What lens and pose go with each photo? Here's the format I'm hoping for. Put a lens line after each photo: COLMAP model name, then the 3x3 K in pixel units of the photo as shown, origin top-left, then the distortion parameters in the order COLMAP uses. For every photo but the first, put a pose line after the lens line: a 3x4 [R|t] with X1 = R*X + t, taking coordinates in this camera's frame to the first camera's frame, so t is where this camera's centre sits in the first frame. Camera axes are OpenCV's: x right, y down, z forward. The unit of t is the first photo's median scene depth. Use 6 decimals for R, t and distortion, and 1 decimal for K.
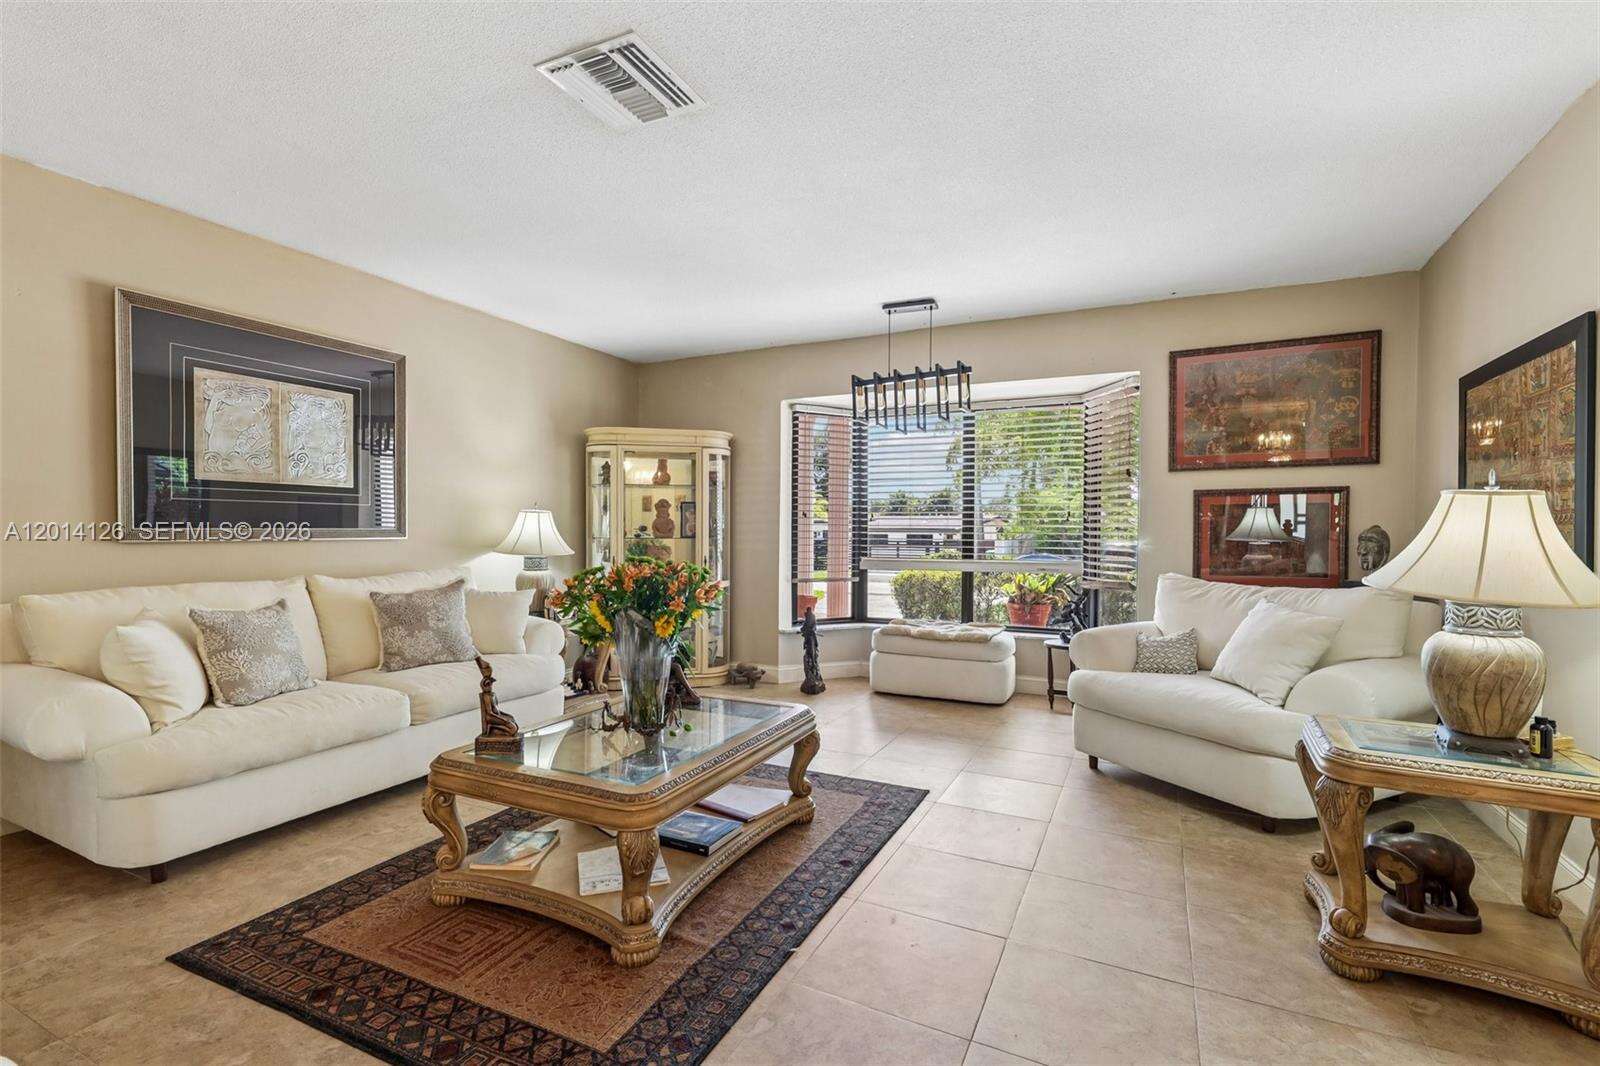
lens RADIAL K [[717.5, 0, 792.8], [0, 717.5, 544.3], [0, 0, 1]] dist [0.020506, -0.013598]
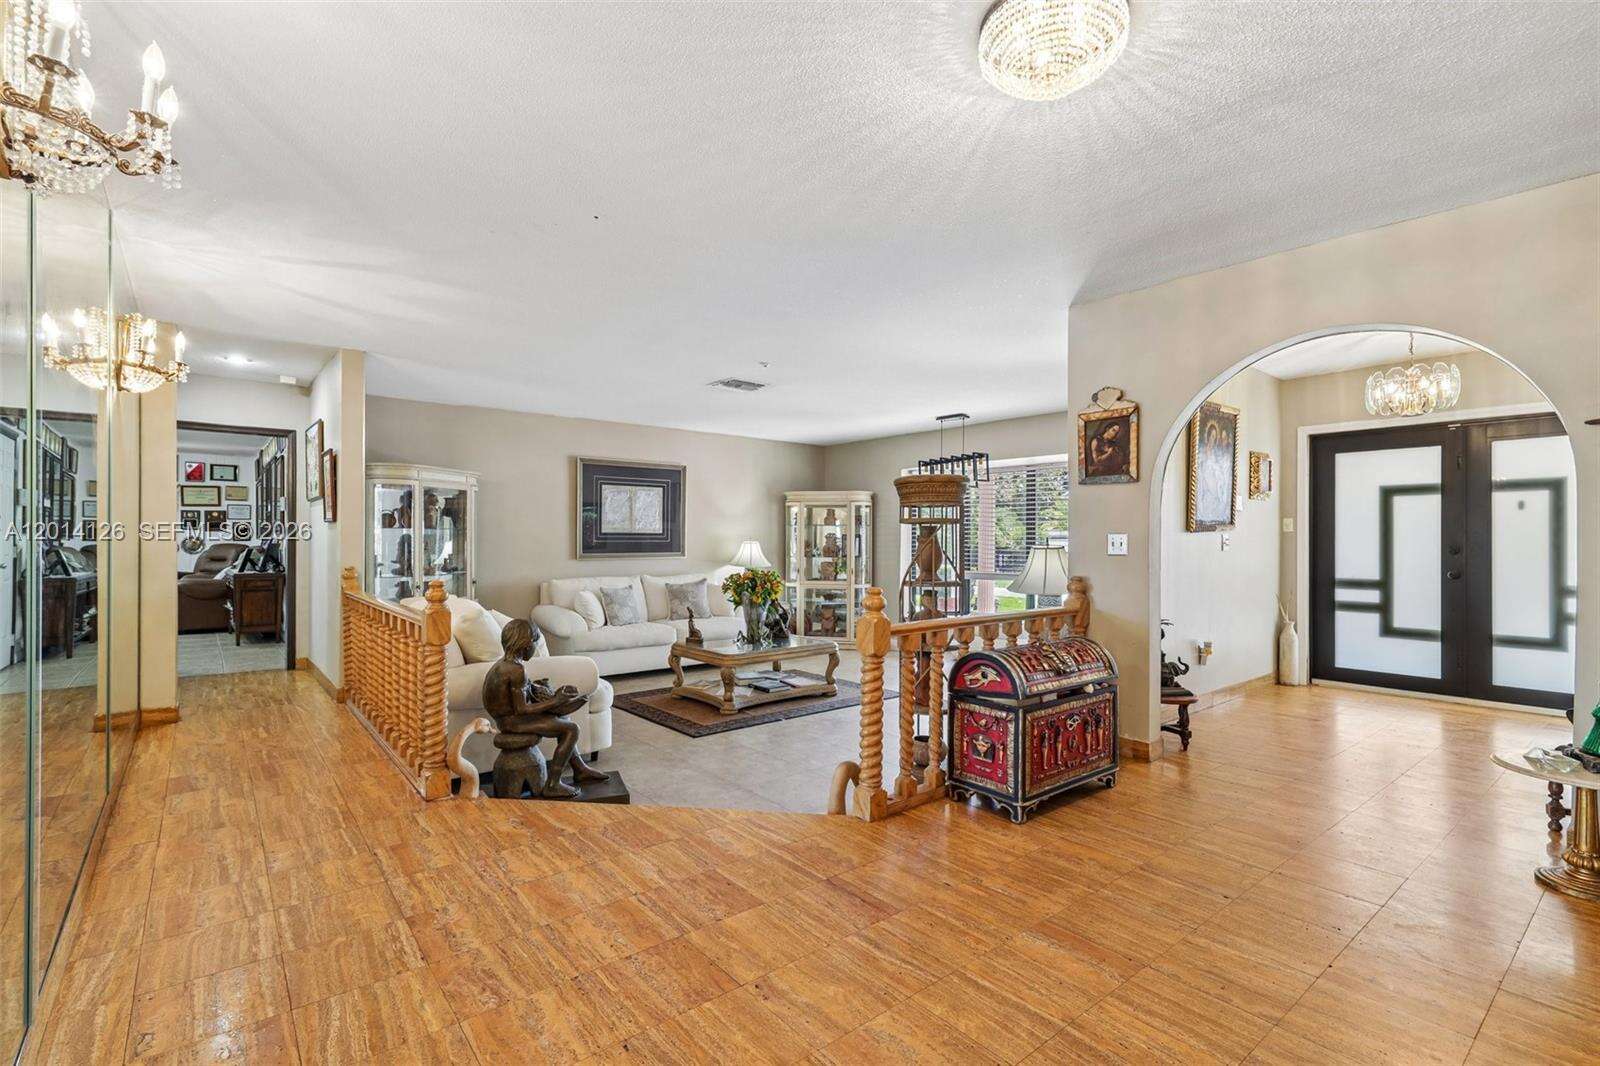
lens RADIAL K [[717.5, 0, 792.8], [0, 717.5, 544.3], [0, 0, 1]] dist [0.020506, -0.013598]
pose [[0.911482, 0.003409, -0.411325, 0.655520], [-0.008887, 0.999895, -0.011407, -0.029701], [0.411243, 0.014053, 0.911417, -0.817197]]
